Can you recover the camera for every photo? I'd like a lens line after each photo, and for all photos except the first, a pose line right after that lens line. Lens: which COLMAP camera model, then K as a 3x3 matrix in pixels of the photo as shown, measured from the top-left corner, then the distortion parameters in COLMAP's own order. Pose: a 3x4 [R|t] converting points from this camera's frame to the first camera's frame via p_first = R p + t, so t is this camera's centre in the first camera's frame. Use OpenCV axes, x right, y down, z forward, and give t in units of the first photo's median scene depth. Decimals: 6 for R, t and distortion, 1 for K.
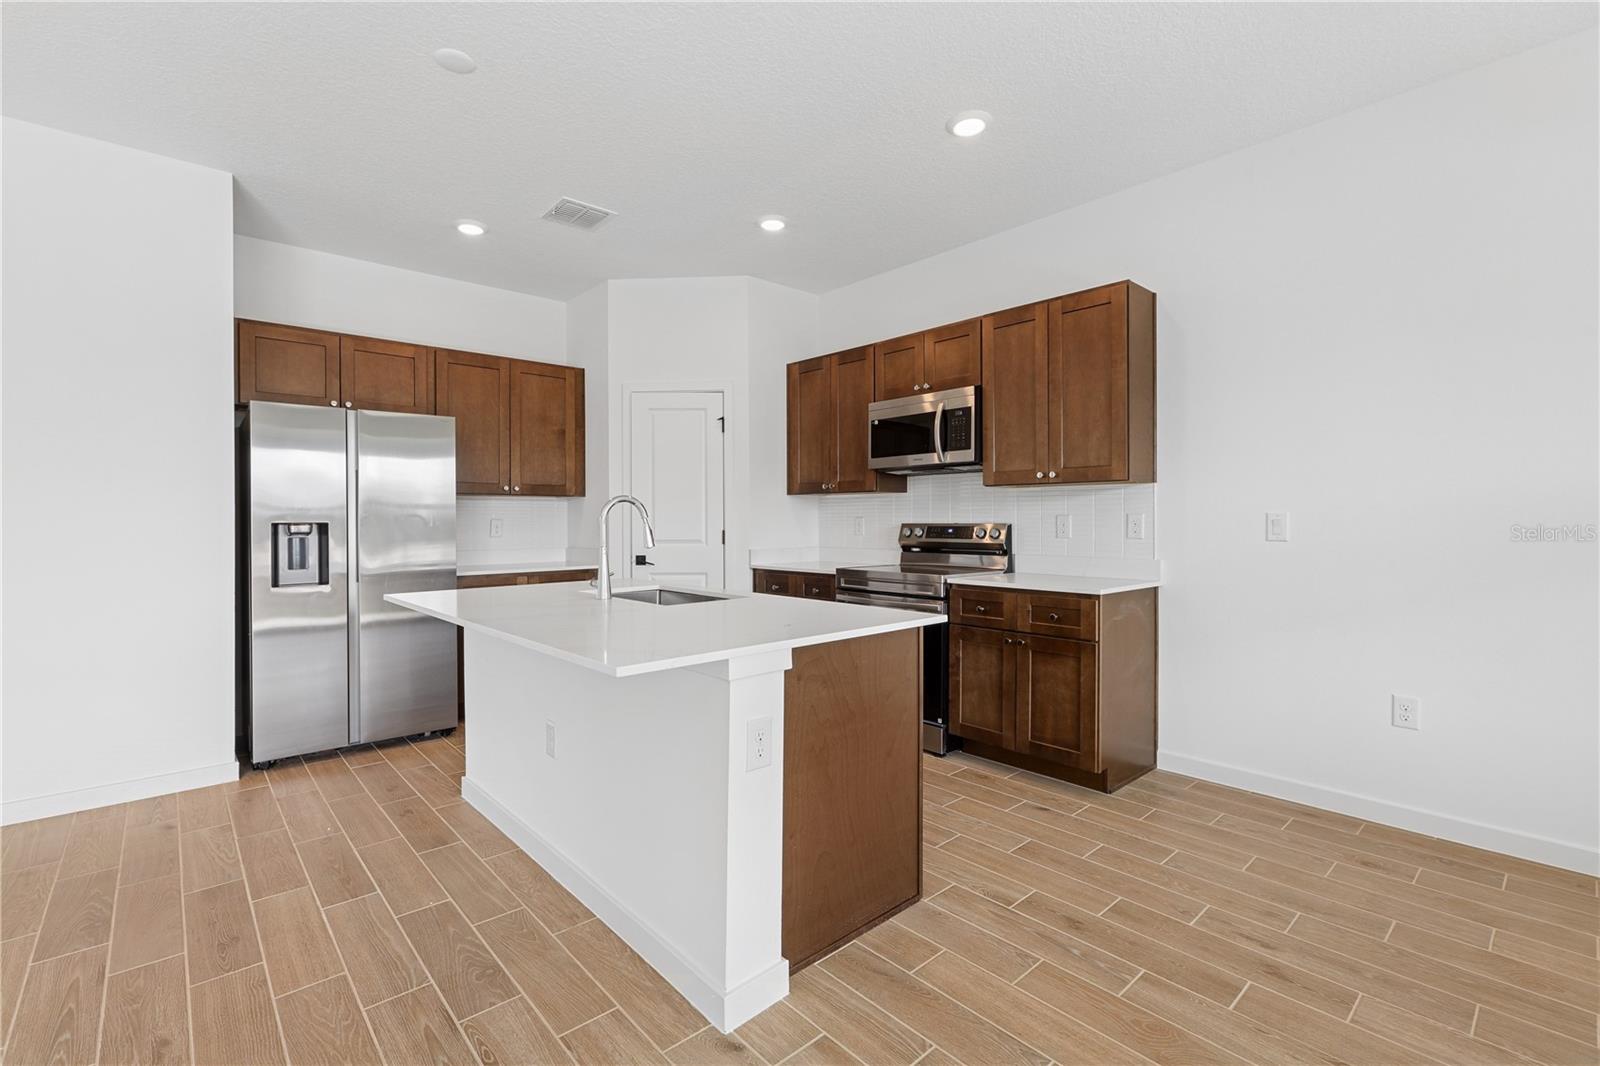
lens RADIAL K [[712.7, 0, 800.0], [0, 712.7, 533.0], [0, 0, 1]] dist [0.001289, 0.000288]
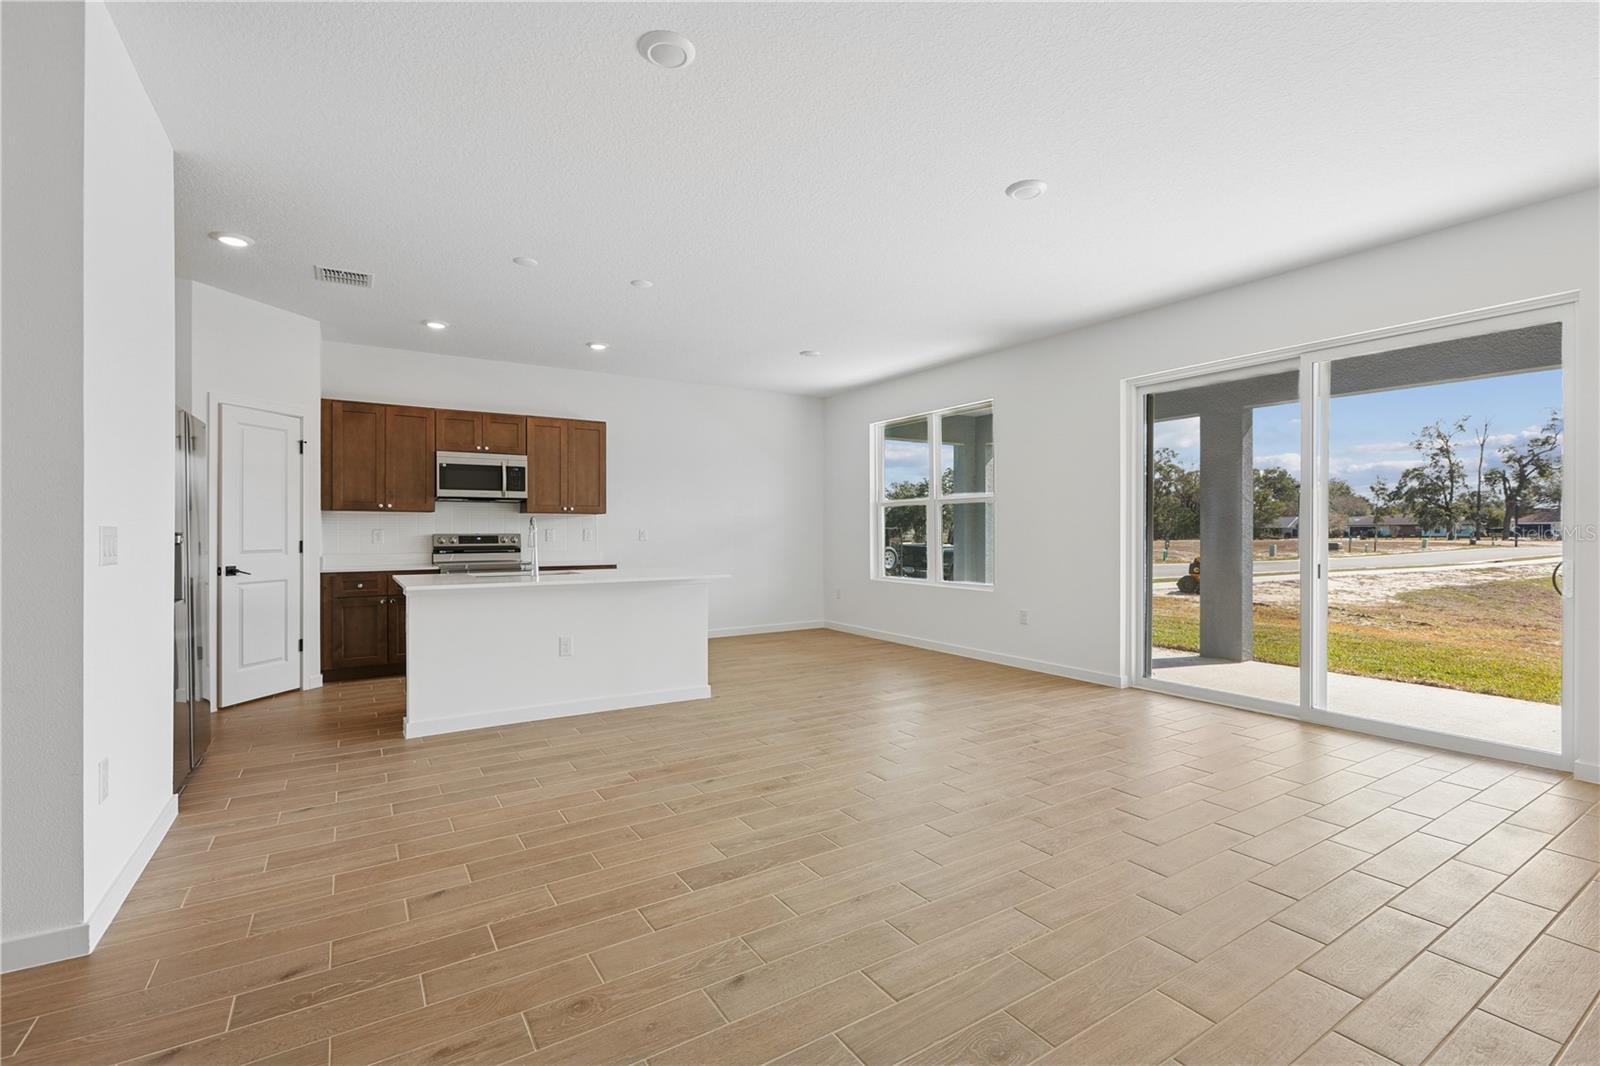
lens RADIAL K [[712.7, 0, 800.0], [0, 712.7, 533.0], [0, 0, 1]] dist [0.001289, 0.000288]
pose [[0.160260, 0.001327, 0.987074, -1.253782], [0.019412, 0.999801, -0.004496, 0.005384], [-0.986884, 0.019881, 0.160203, 0.046086]]
